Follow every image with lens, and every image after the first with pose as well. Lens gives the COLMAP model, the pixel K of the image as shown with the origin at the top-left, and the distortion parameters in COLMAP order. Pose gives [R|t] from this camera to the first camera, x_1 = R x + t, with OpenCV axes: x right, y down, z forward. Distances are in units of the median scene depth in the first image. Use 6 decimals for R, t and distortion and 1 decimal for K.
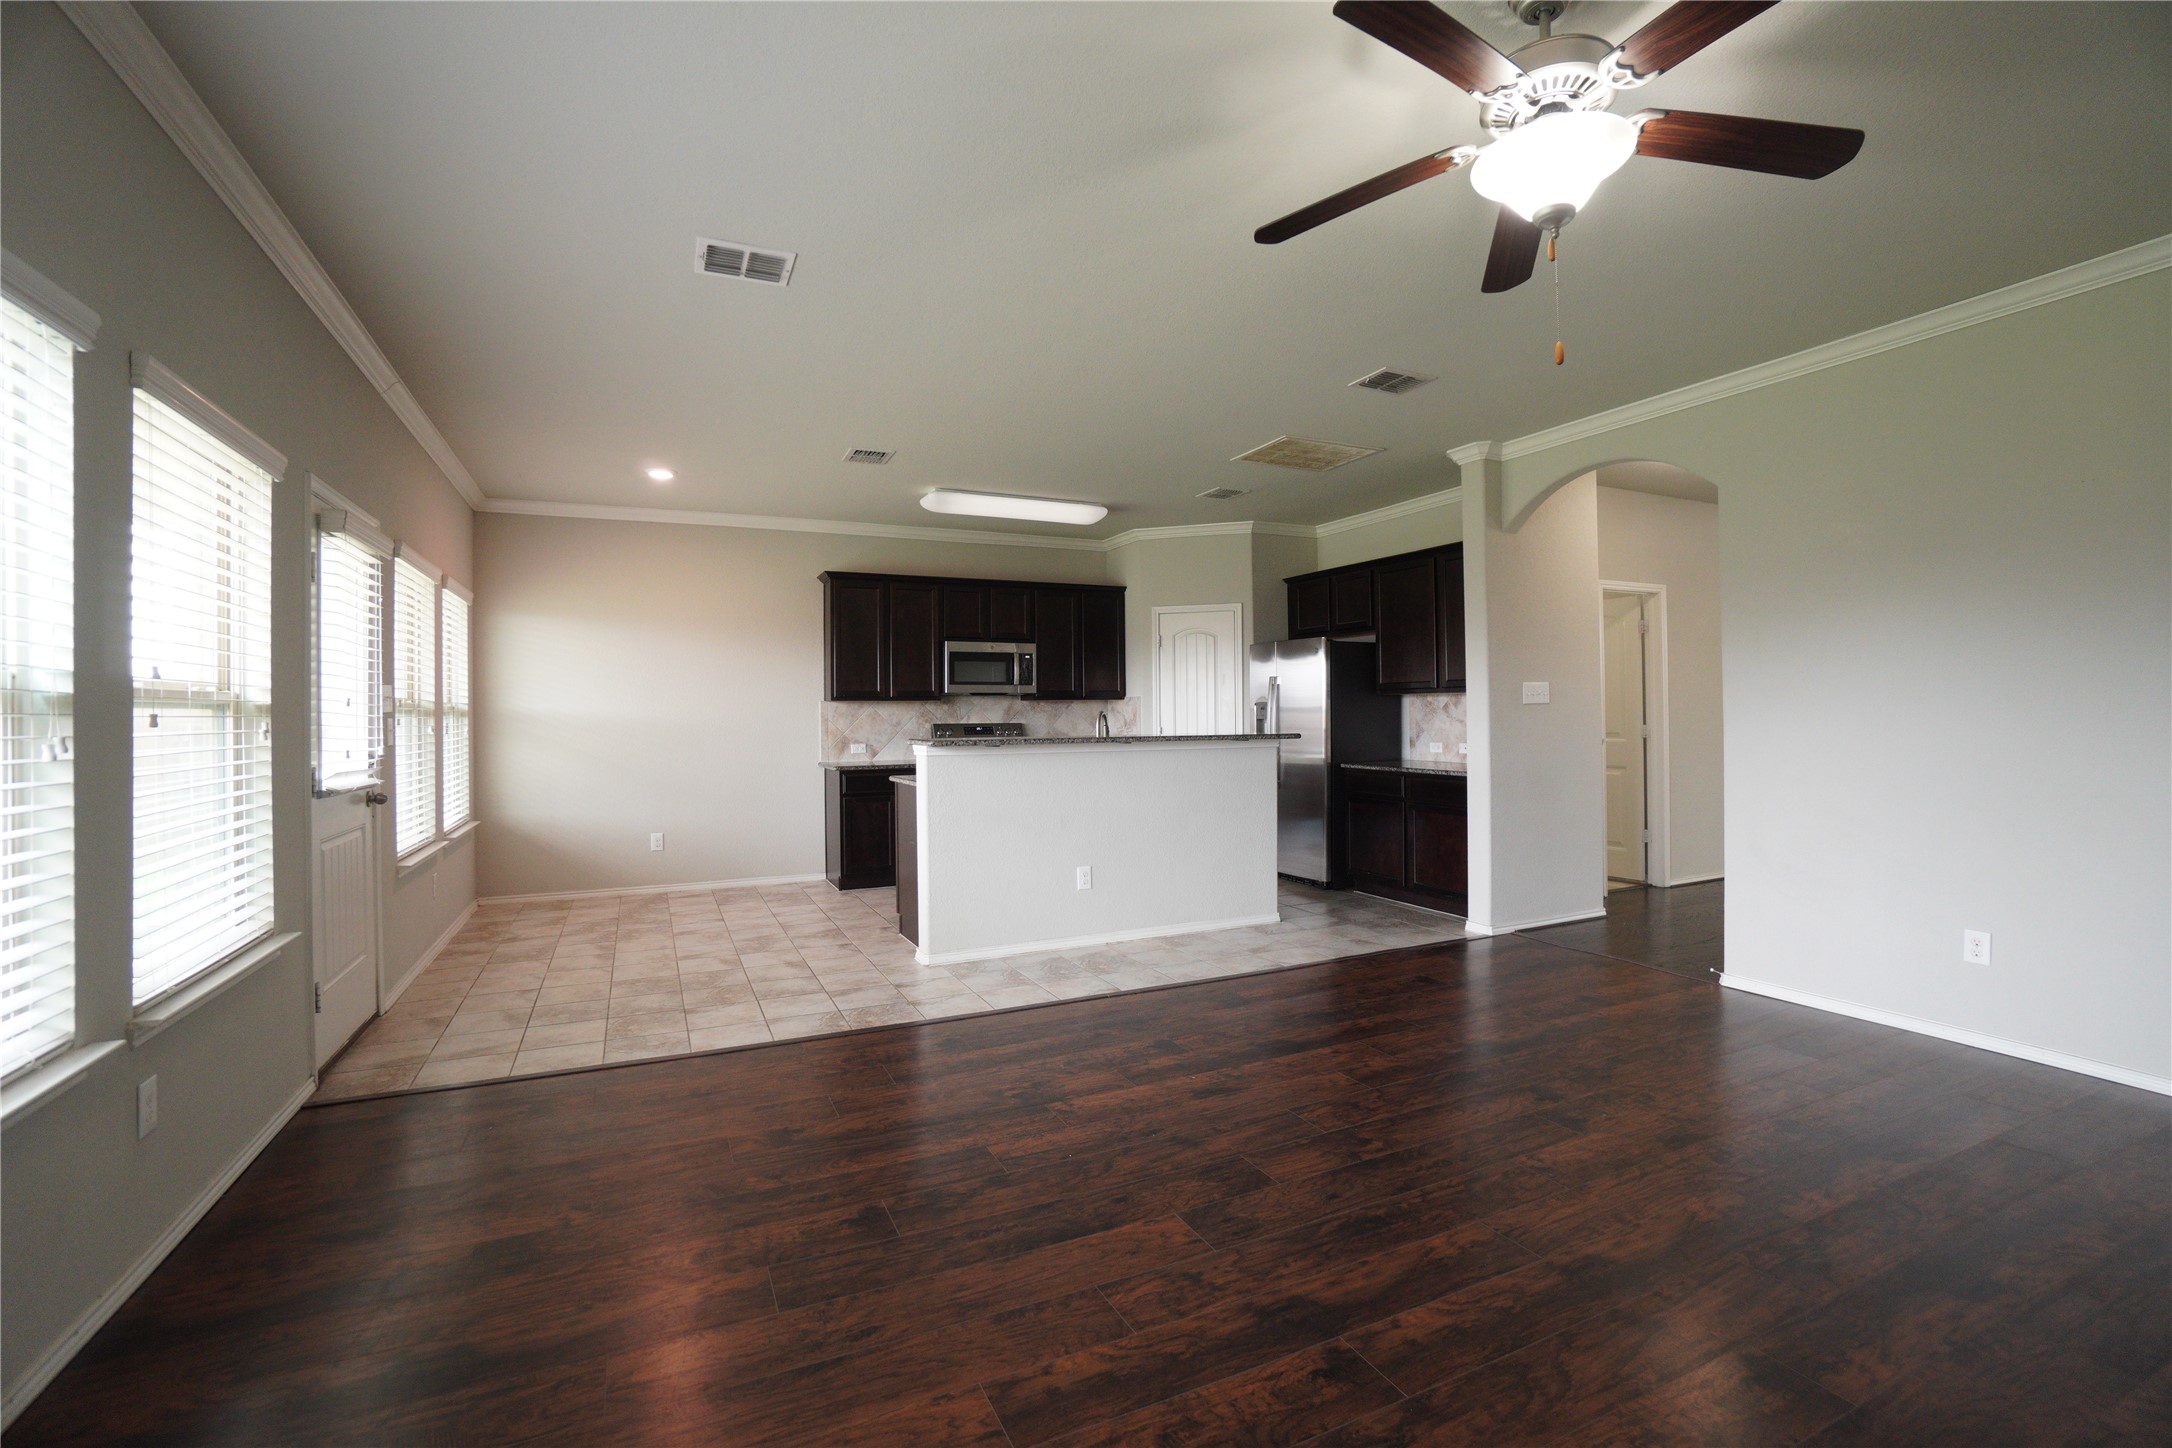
lens RADIAL K [[955.8, 0, 1090.3], [0, 955.8, 716.0], [0, 0, 1]] dist [-0.050047, 0.013002]
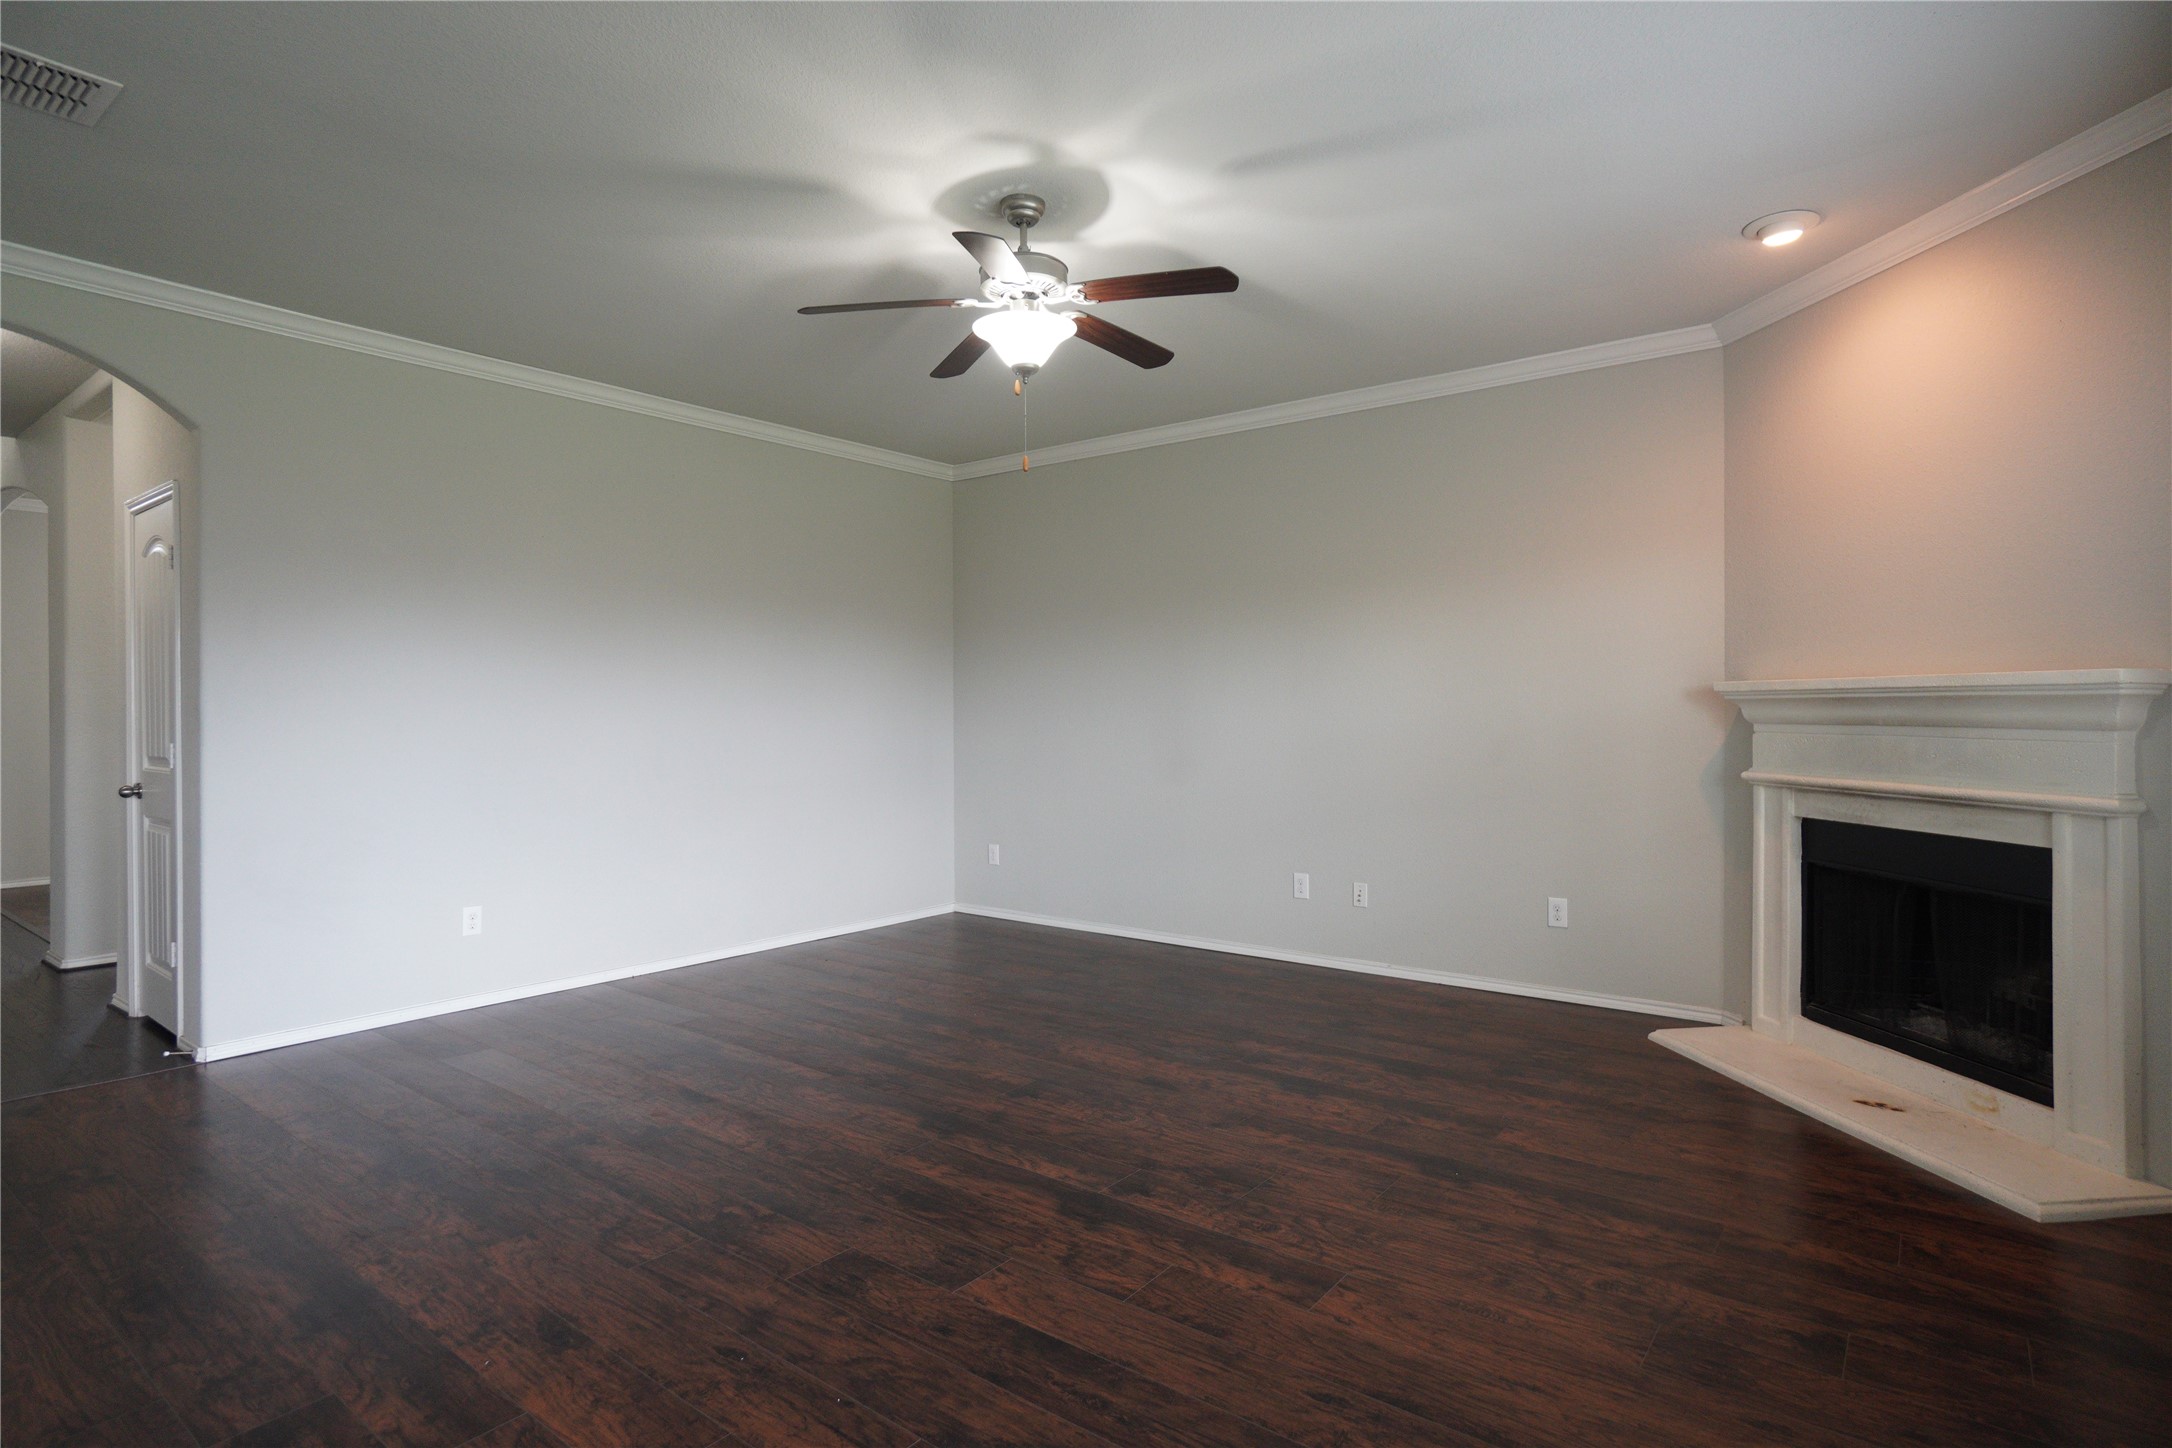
lens RADIAL K [[1107.1, 0, 1094.2], [0, 1107.1, 718.5], [0, 0, 1]] dist [-0.038941, 0.017719]
pose [[-0.452124, 0.001899, 0.891953, -0.337280], [0.009866, 0.999947, 0.002873, 0.002458], [-0.891901, 0.010099, -0.452119, 0.524724]]
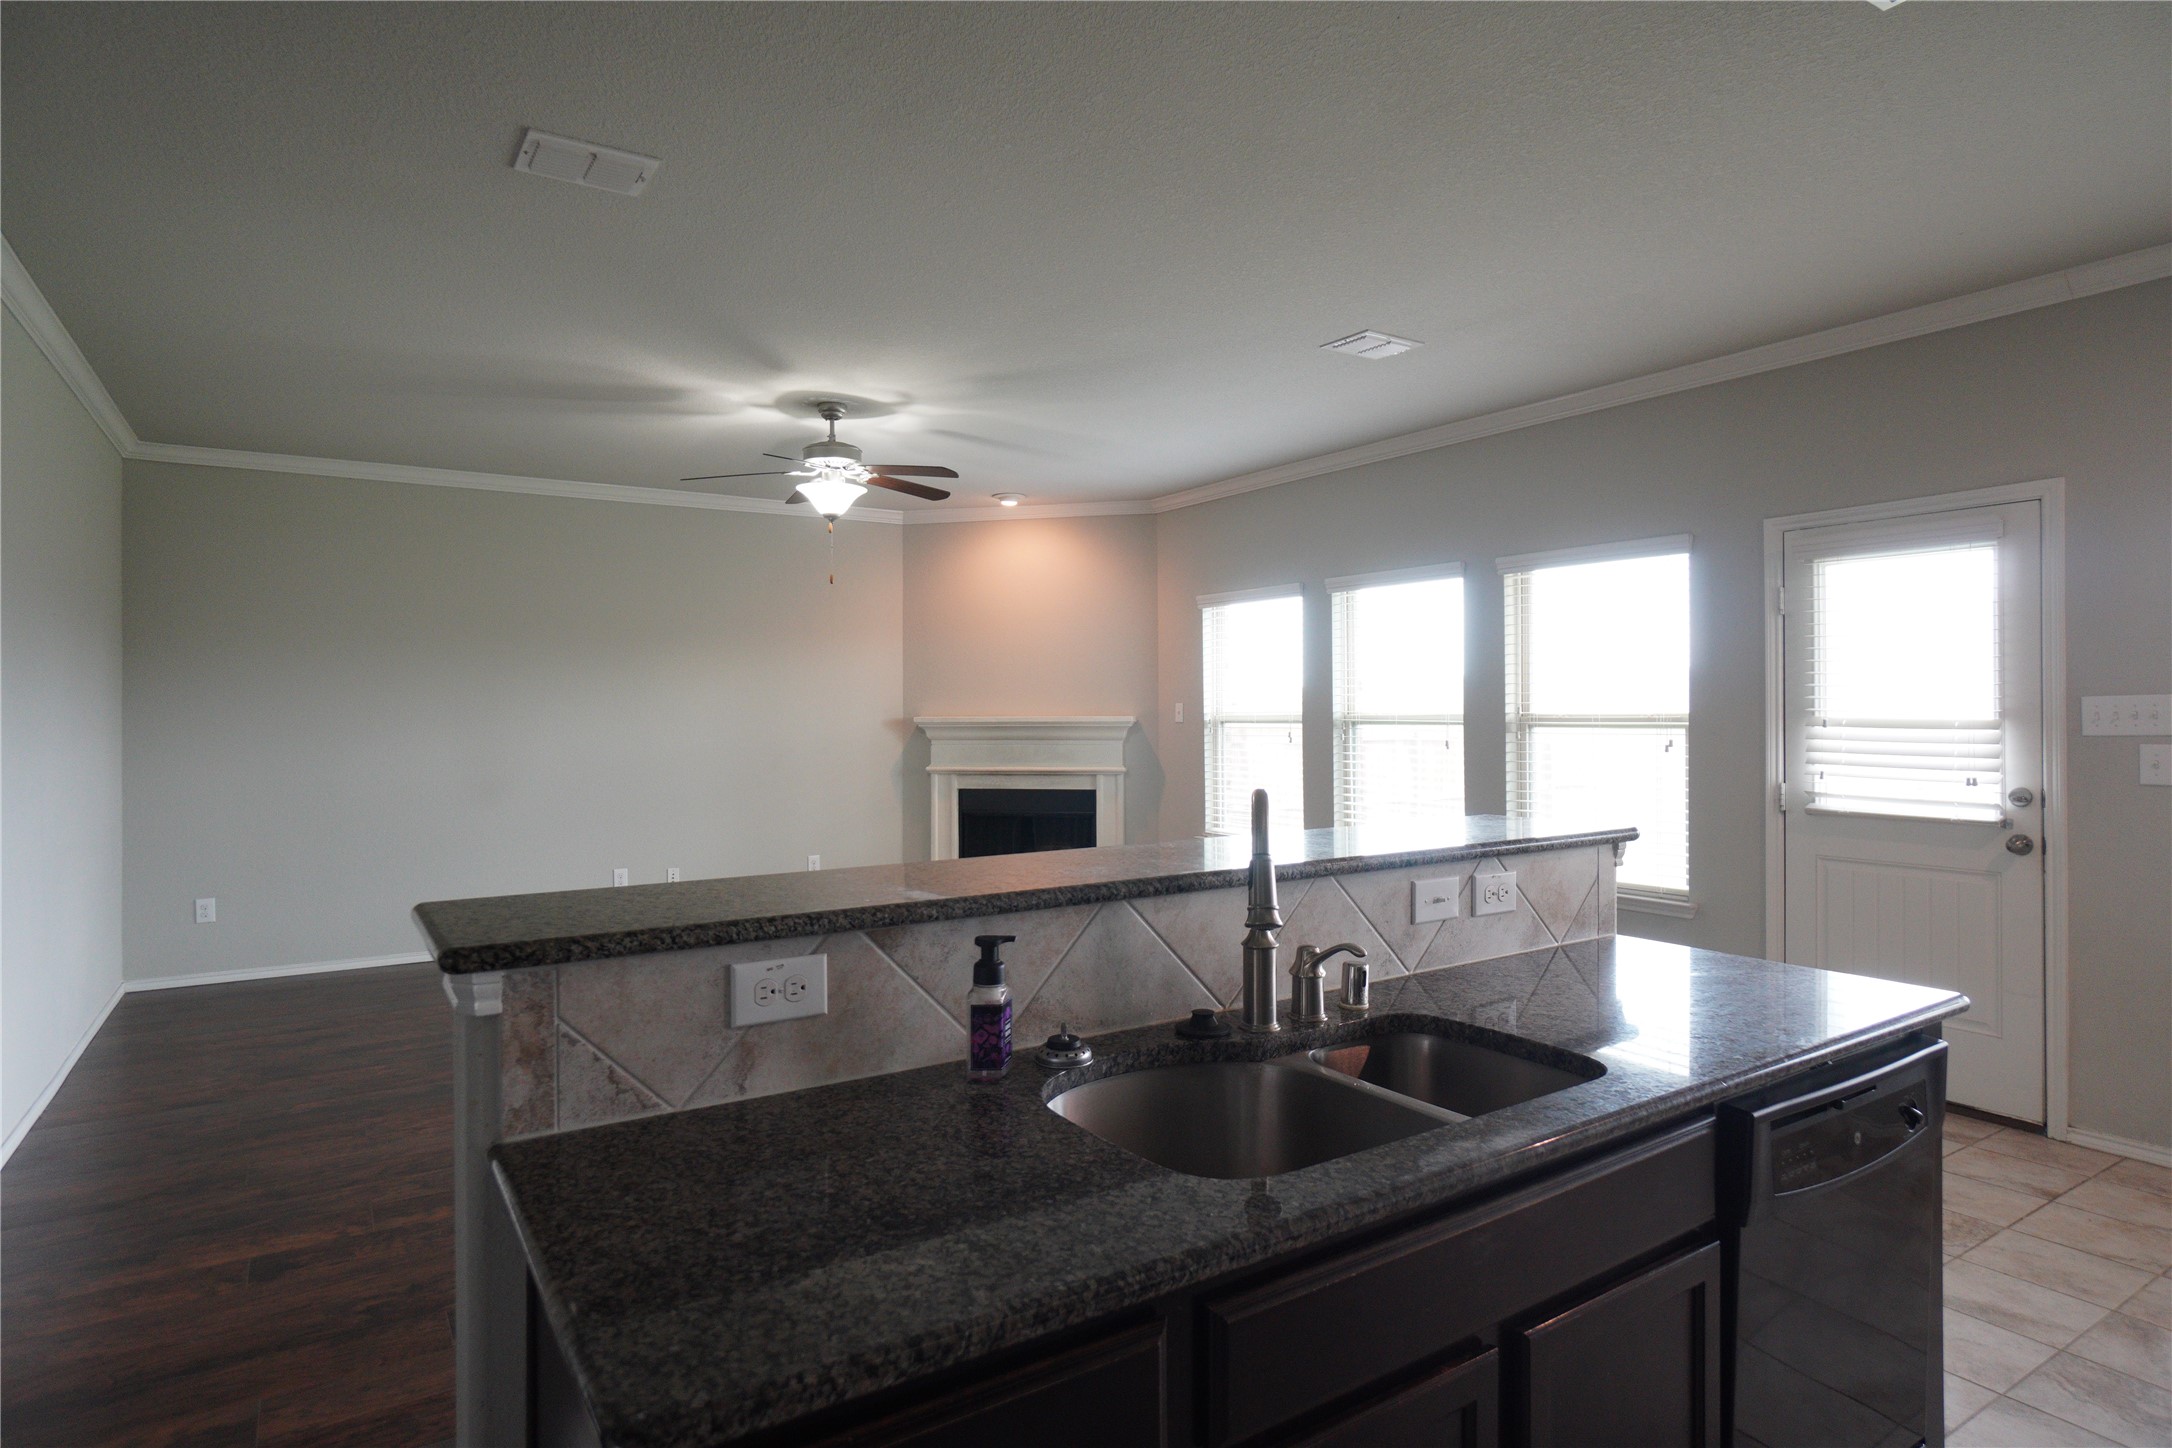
lens RADIAL K [[1195.3, 0, 1083.0], [0, 1195.3, 708.0], [0, 0, 1]] dist [-0.017449, 0.001364]
pose [[-0.991268, 0.011528, -0.131355, 0.087803], [0.011553, 0.999933, 0.000571, -0.022964], [0.131352, -0.000952, -0.991335, 1.207538]]
